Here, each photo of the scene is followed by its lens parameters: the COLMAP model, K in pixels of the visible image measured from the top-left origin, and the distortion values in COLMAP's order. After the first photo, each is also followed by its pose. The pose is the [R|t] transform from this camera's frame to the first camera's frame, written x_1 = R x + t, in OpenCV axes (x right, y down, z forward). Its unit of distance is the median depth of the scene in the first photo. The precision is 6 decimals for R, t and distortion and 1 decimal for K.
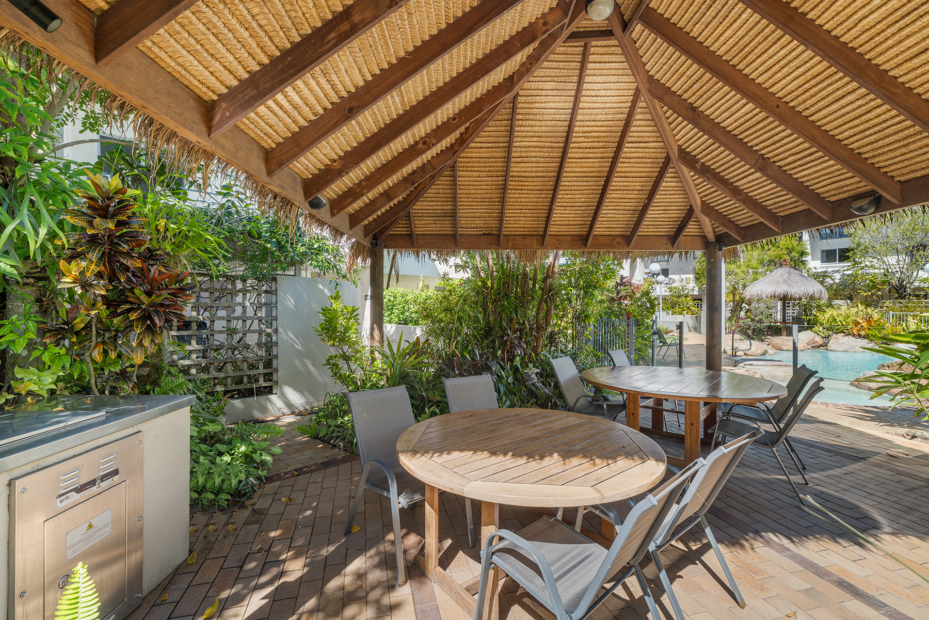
lens RADIAL K [[393.1, 0, 463.7], [0, 393.1, 312.0], [0, 0, 1]] dist [-0.001336, -0.000050]
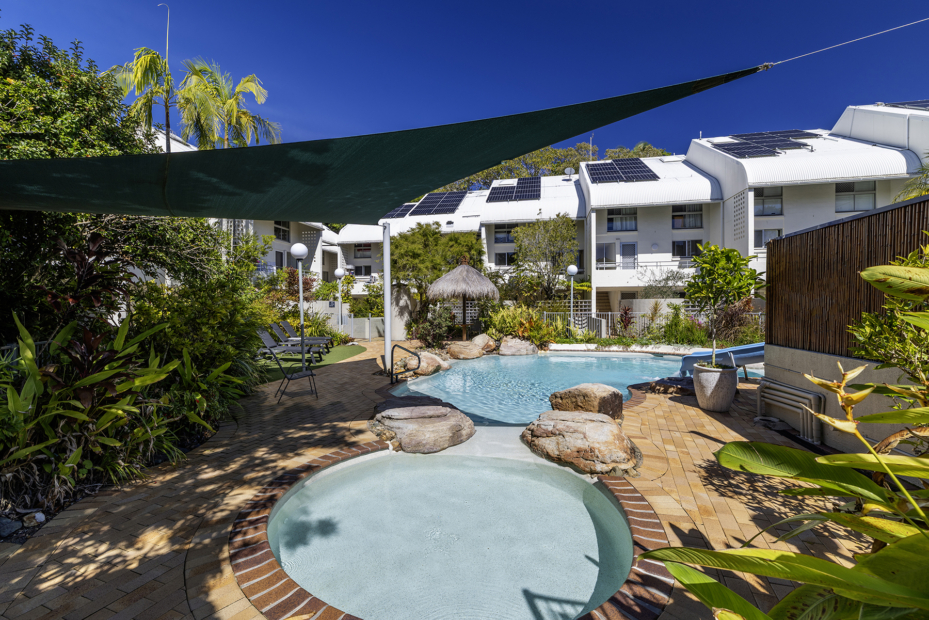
lens RADIAL K [[393.1, 0, 466.5], [0, 393.1, 314.3], [0, 0, 1]] dist [-0.001336, -0.000050]
pose [[0.792727, -0.018476, 0.609297, 0.265066], [0.015226, 0.999829, 0.010509, -0.007197], [-0.609387, 0.000947, 0.792872, 0.273829]]
